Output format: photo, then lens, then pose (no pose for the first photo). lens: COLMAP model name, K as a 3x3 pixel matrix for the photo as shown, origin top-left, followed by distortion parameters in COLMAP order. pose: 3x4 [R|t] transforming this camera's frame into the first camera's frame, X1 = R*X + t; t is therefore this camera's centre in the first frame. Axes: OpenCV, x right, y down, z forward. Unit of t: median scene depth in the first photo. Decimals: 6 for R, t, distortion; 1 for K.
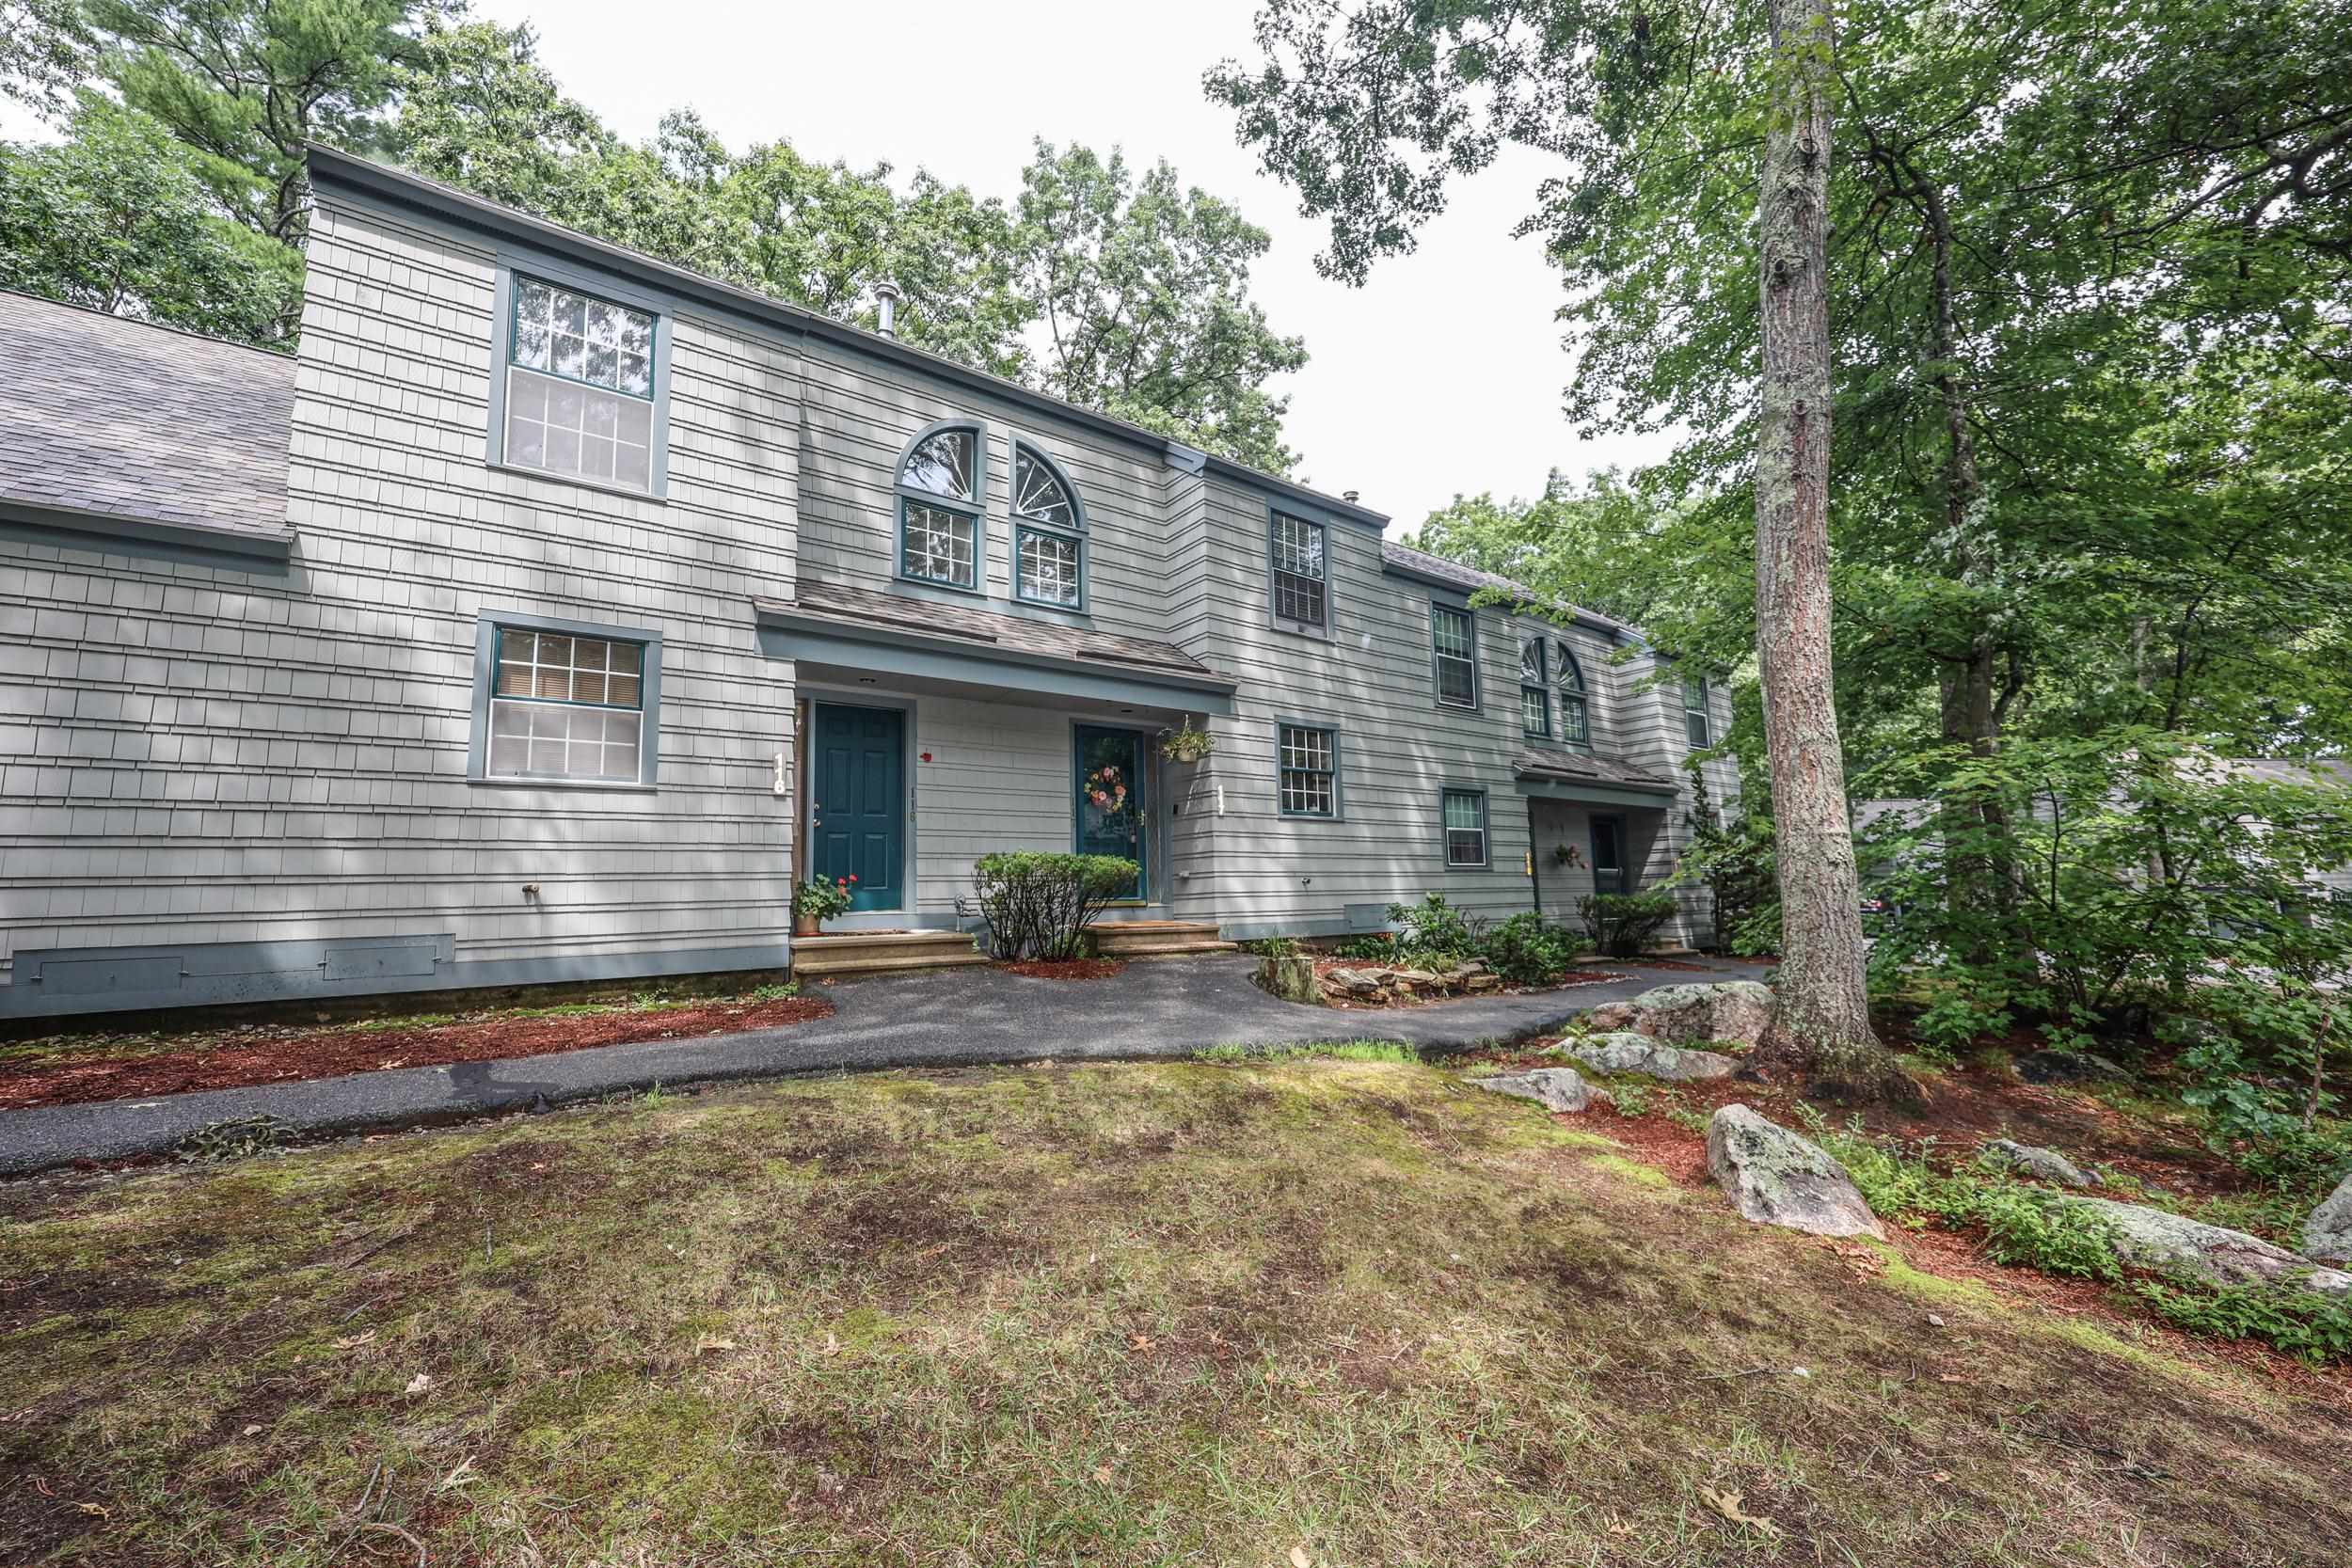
lens RADIAL K [[961.3, 0, 1181.6], [0, 961.3, 794.8], [0, 0, 1]] dist [-0.030928, 0.000136]
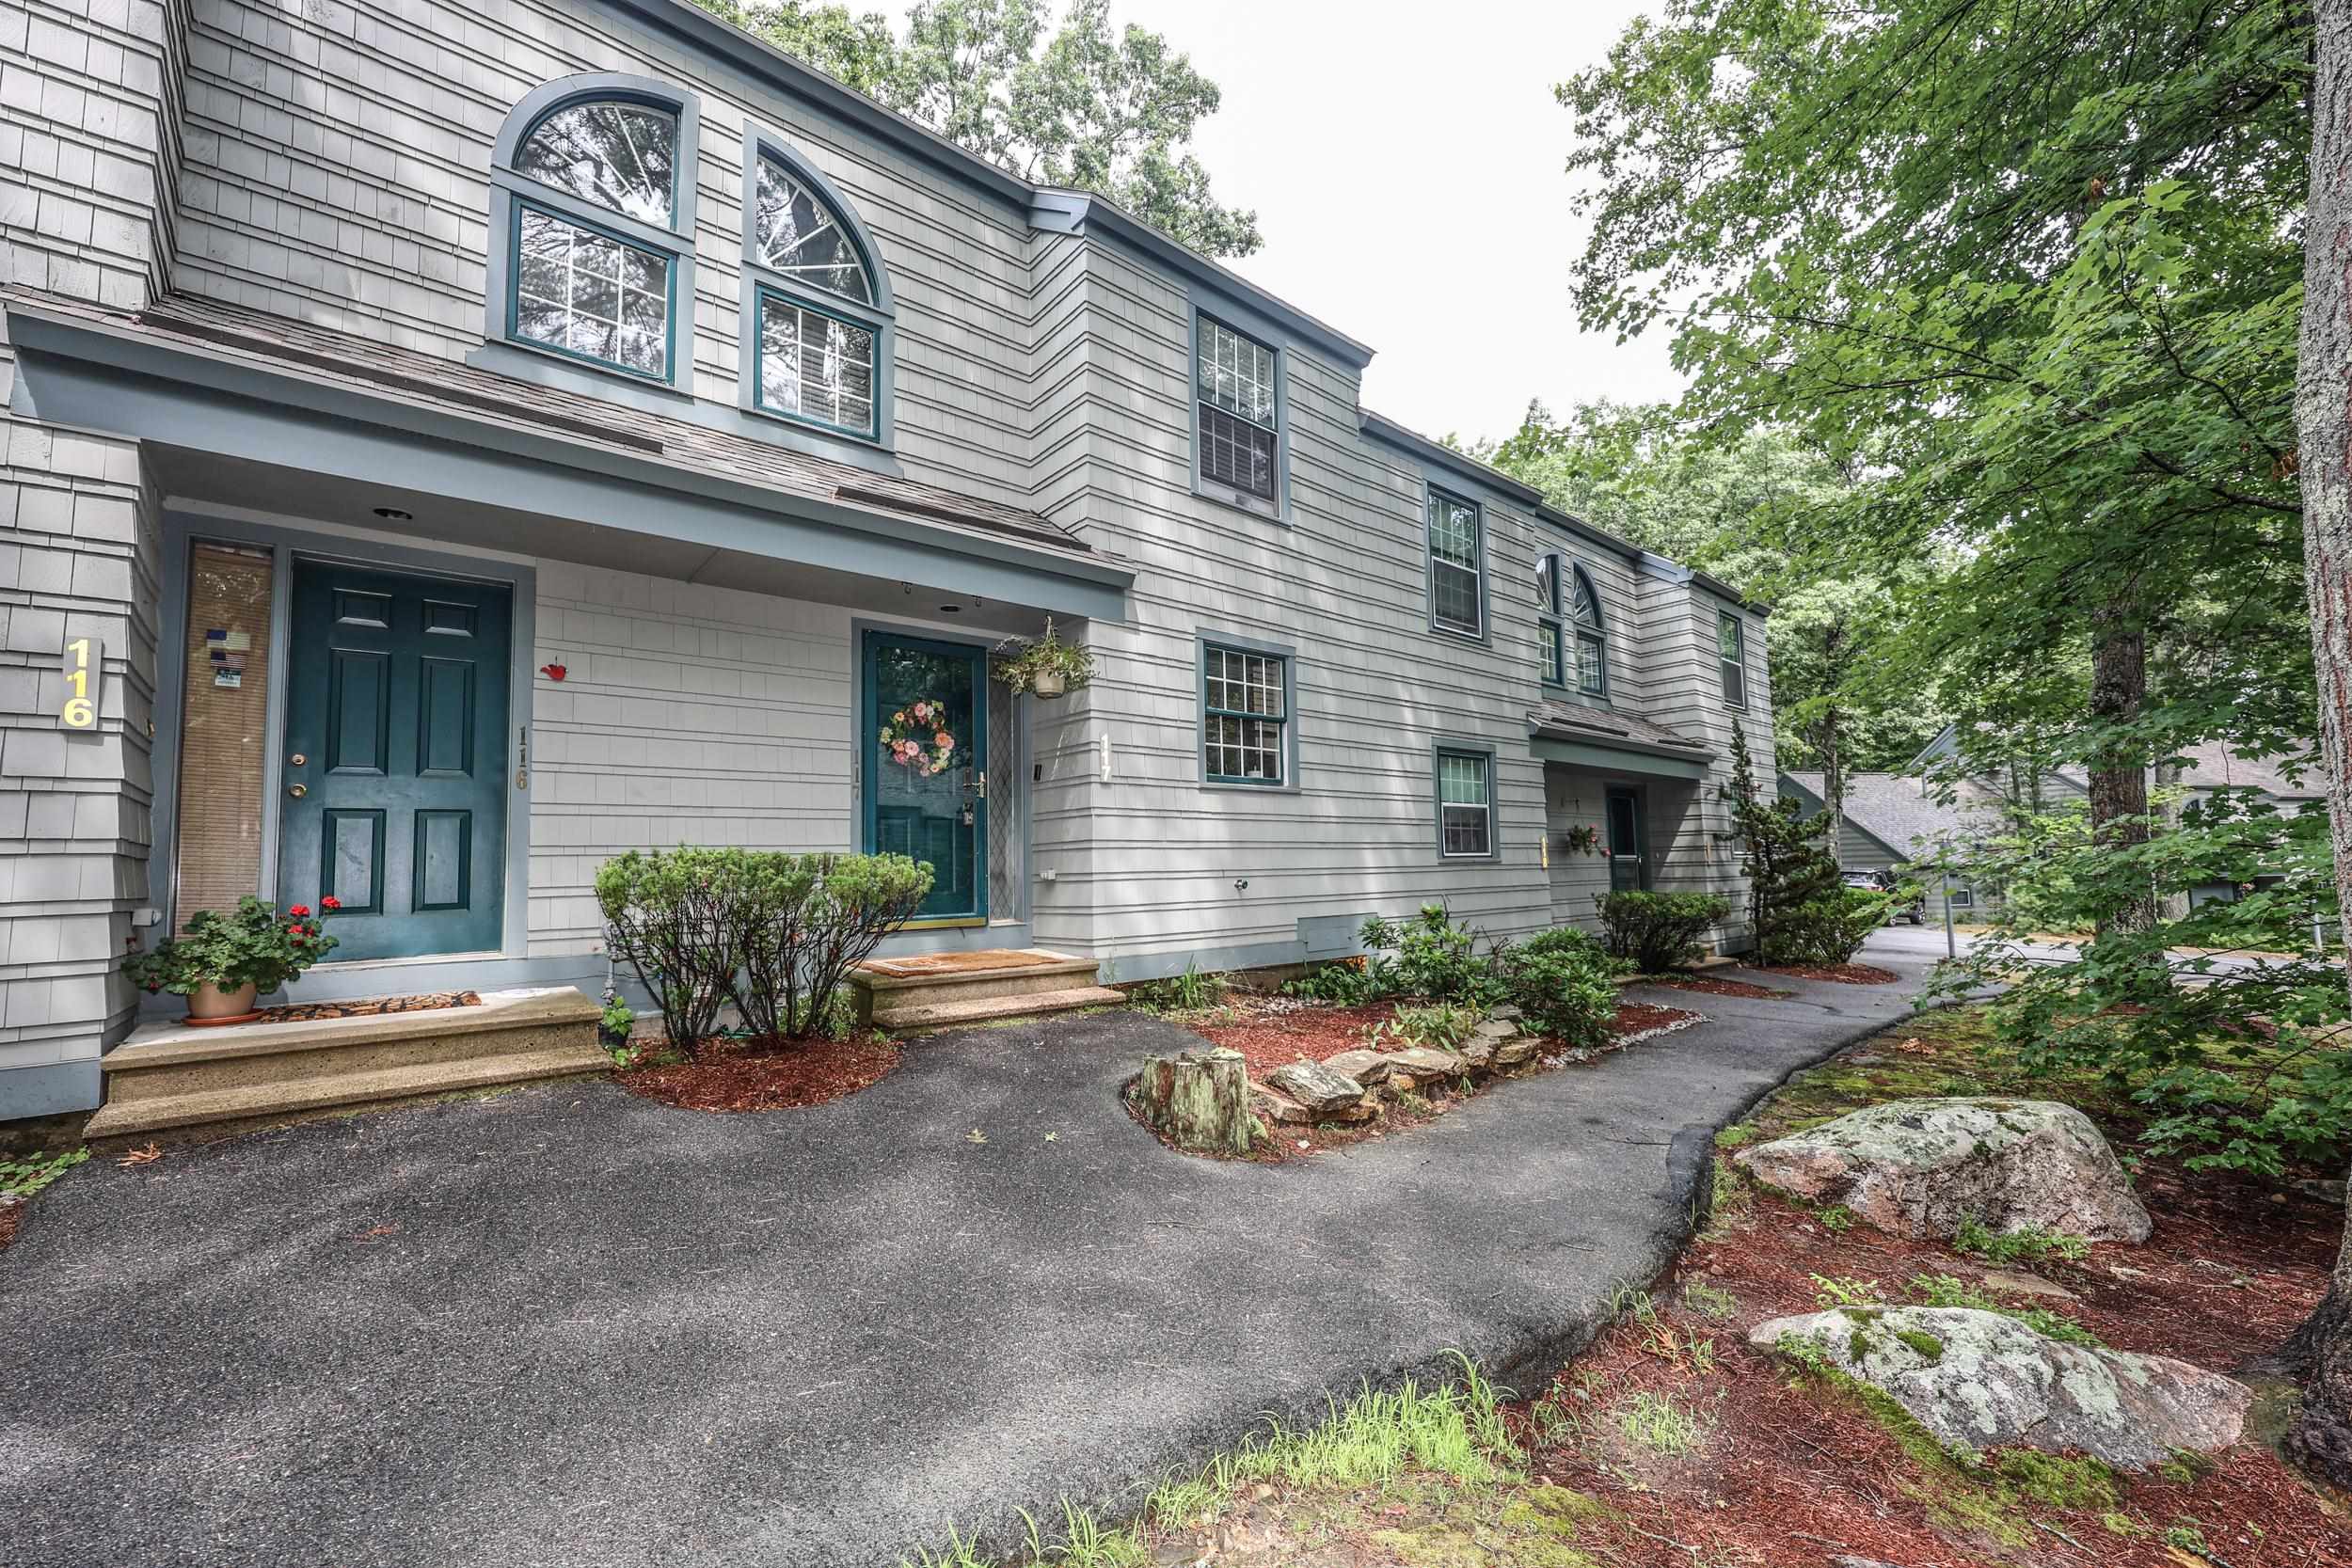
lens RADIAL K [[953.8, 0, 1176.8], [0, 953.8, 828.4], [0, 0, 1]] dist [-0.027910, 0.000095]
pose [[0.998670, 0.007608, 0.050984, 0.051846], [-0.011172, 0.997486, 0.069975, 0.007015], [-0.050324, -0.070451, 0.996245, 0.351675]]
